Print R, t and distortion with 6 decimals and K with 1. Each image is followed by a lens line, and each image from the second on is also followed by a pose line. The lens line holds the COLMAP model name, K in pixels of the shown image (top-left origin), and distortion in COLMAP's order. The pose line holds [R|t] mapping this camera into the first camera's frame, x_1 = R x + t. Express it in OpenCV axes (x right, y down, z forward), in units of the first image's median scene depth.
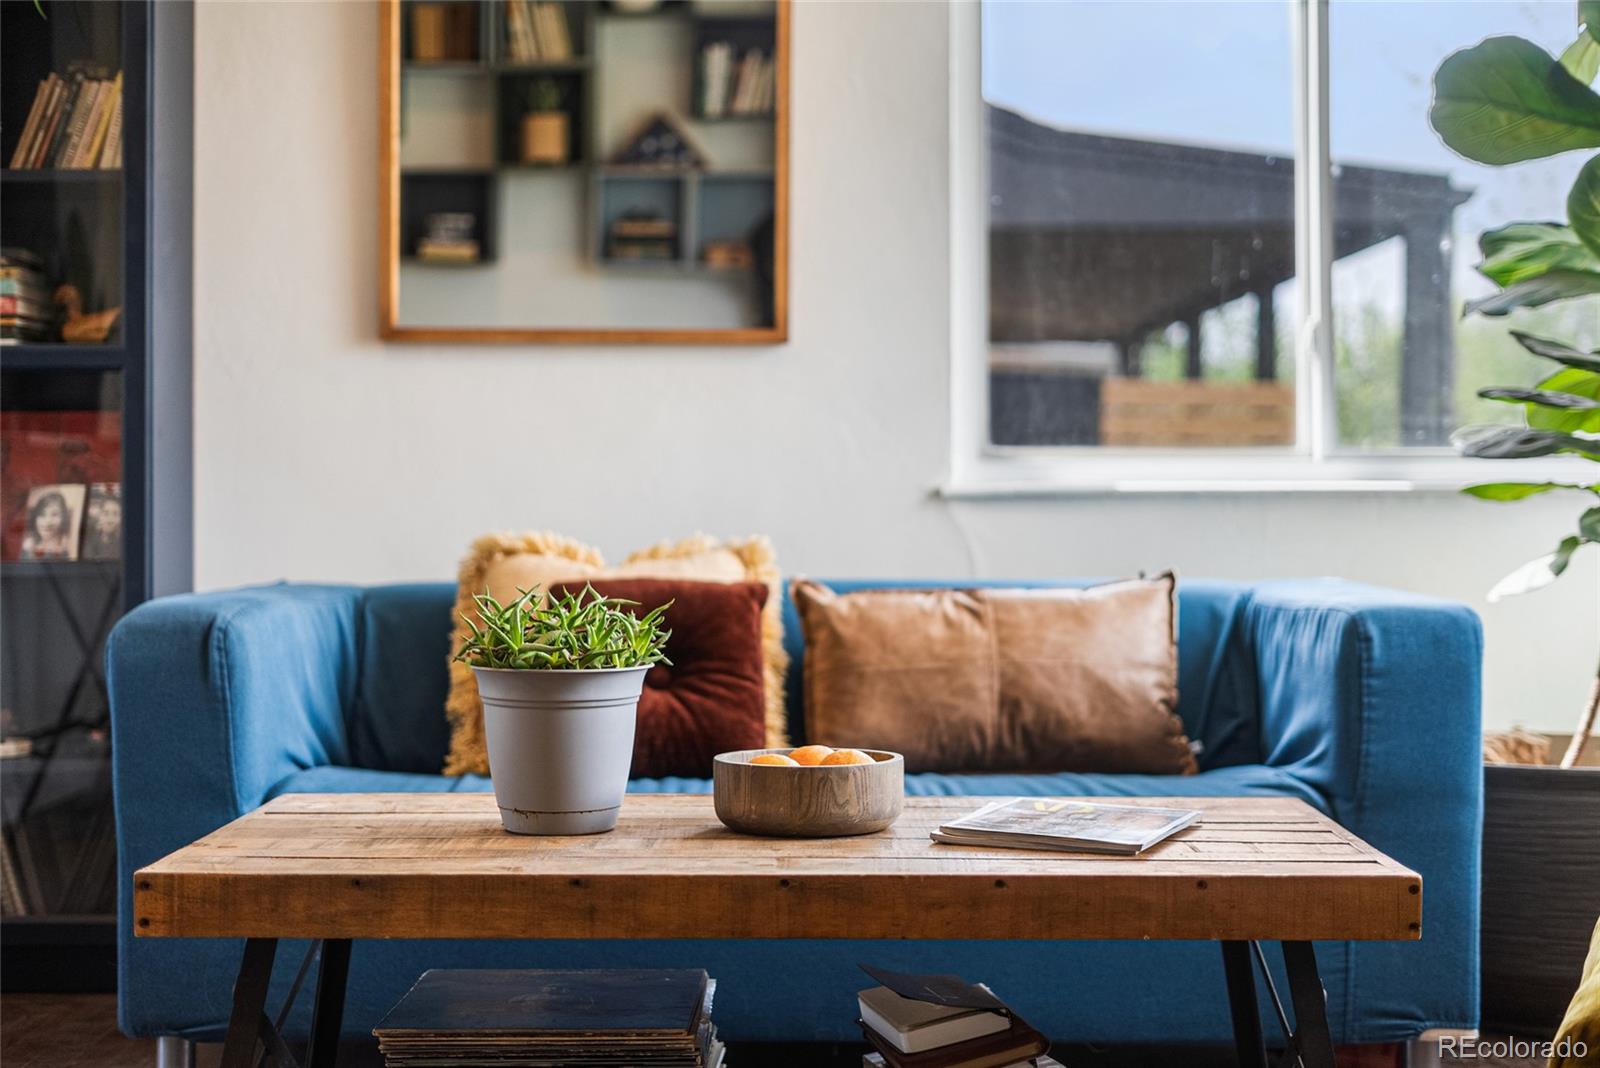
lens RADIAL K [[2379.3, 0, 800.0], [0, 2379.3, 534.0], [0, 0, 1]] dist [-0.005954, -0.102082]
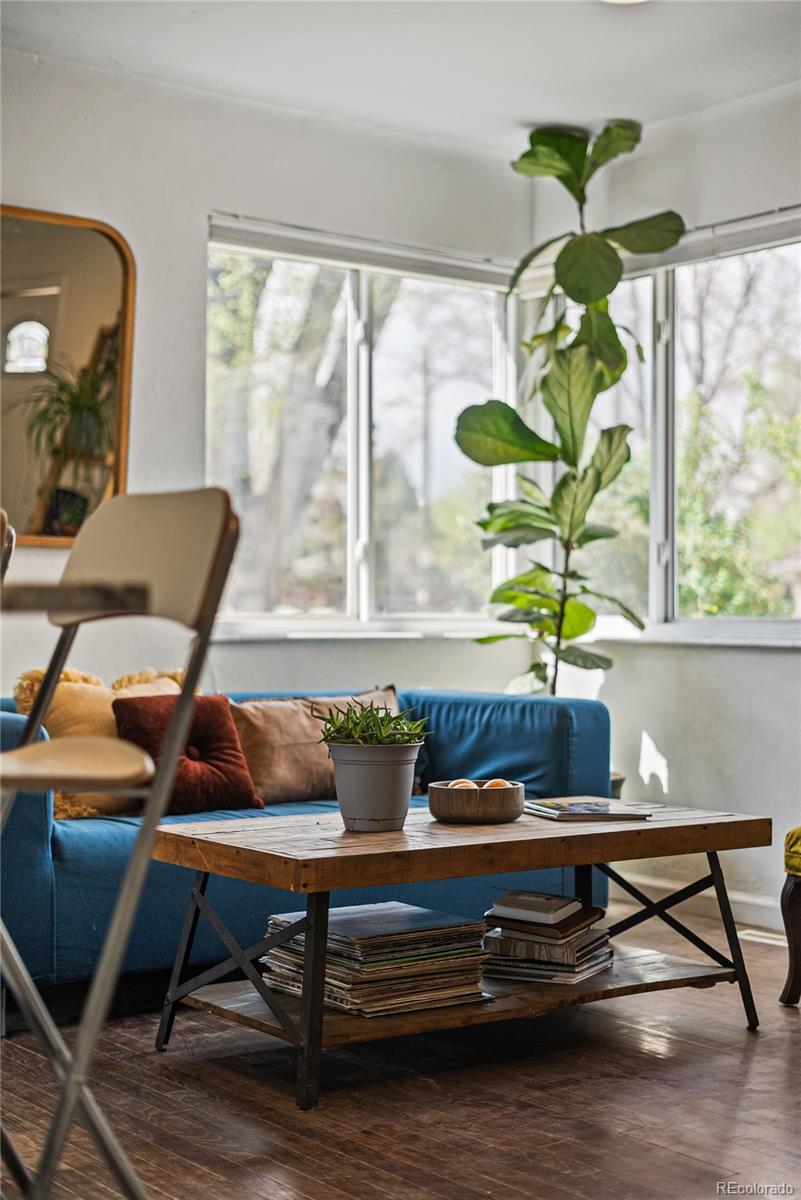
lens RADIAL K [[1800.9, 0, 400.5], [0, 1800.9, 600.0], [0, 0, 1]] dist [-0.016412, -0.021462]
pose [[0.804891, 0.008821, 0.593357, -0.690138], [0.005826, 0.999724, -0.022765, -0.018944], [-0.593394, 0.021780, 0.804617, -0.126383]]
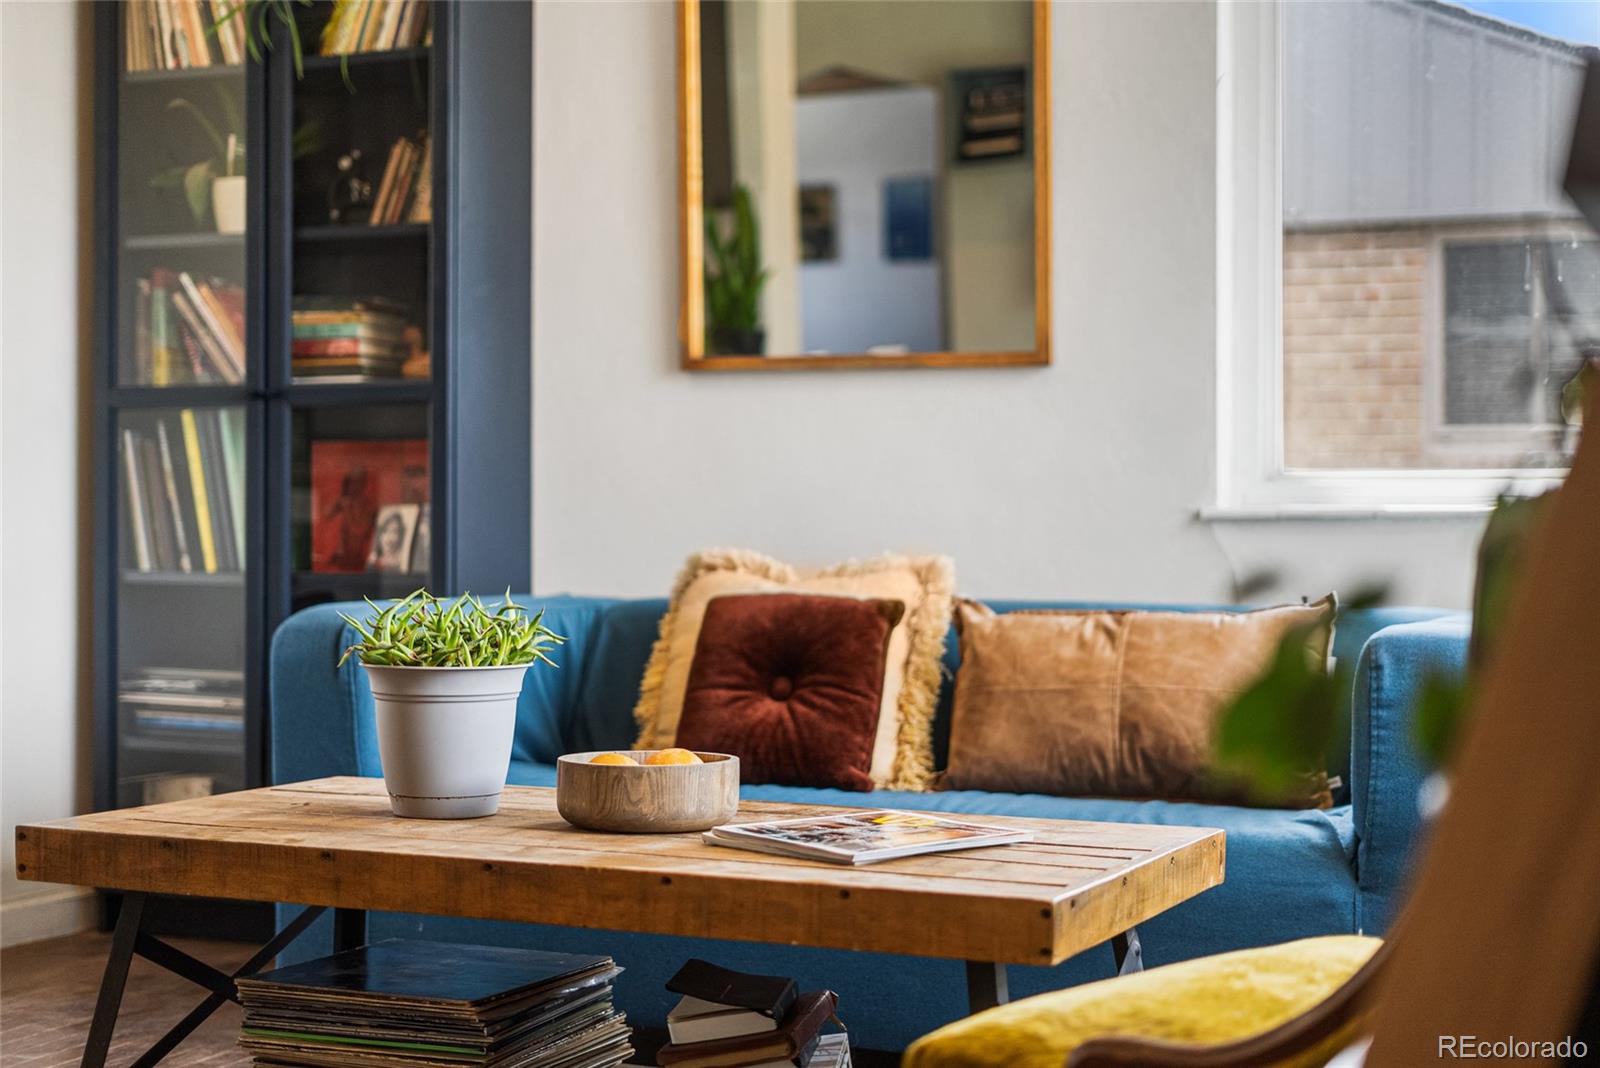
lens RADIAL K [[2401.1, 0, 805.7], [0, 2401.1, 567.9], [0, 0, 1]] dist [-0.016412, -0.021462]
pose [[0.916348, 0.011085, -0.400228, 0.360400], [-0.011413, 0.999934, 0.001564, 0.005562], [0.400219, 0.003134, 0.916414, 0.043028]]
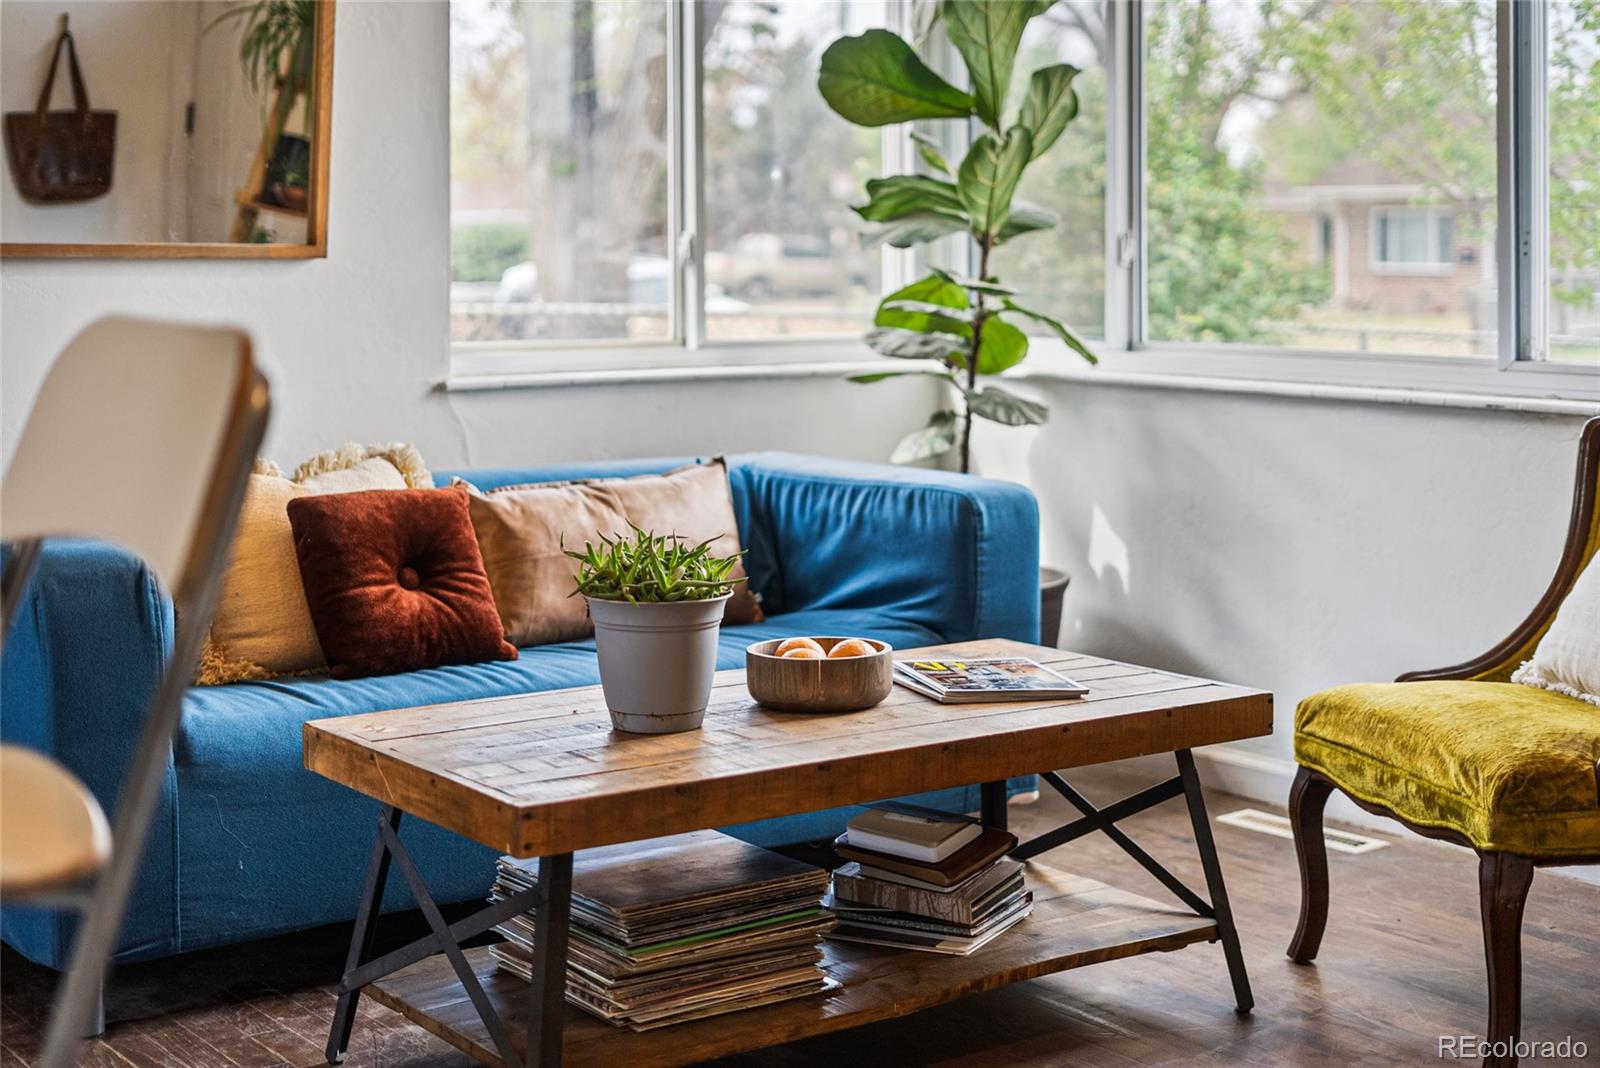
lens RADIAL K [[2362.7, 0, 799.4], [0, 2362.7, 305.9], [0, 0, 1]] dist [0.004541, 0.025885]
pose [[0.809159, -0.012532, 0.587456, -0.558803], [0.010372, 0.999921, 0.007045, -0.074804], [-0.587498, 0.000393, 0.809226, -0.026232]]
